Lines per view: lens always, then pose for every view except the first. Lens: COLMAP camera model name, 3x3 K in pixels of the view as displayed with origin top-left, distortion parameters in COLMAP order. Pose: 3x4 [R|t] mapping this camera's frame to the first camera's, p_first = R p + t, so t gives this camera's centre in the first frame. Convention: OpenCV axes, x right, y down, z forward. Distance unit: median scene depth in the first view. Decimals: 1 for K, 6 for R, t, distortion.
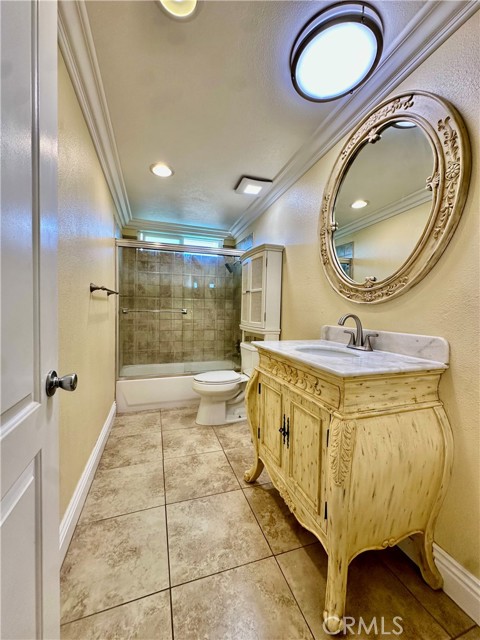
lens RADIAL K [[254.2, 0, 240.6], [0, 254.2, 319.1], [0, 0, 1]] dist [-0.002189, -0.000177]
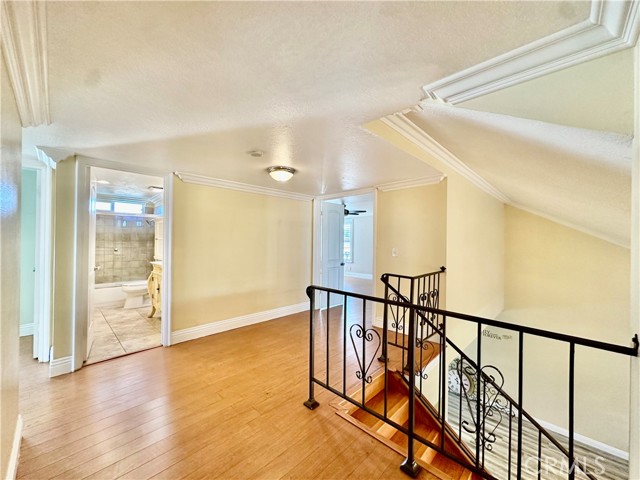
lens RADIAL K [[254.2, 0, 318.0], [0, 254.2, 241.2], [0, 0, 1]] dist [-0.002189, -0.000177]
pose [[0.889957, -0.011702, 0.455894, 0.188207], [0.028590, 0.999136, -0.030165, 0.002594], [-0.455147, 0.039880, 0.889523, -1.005429]]
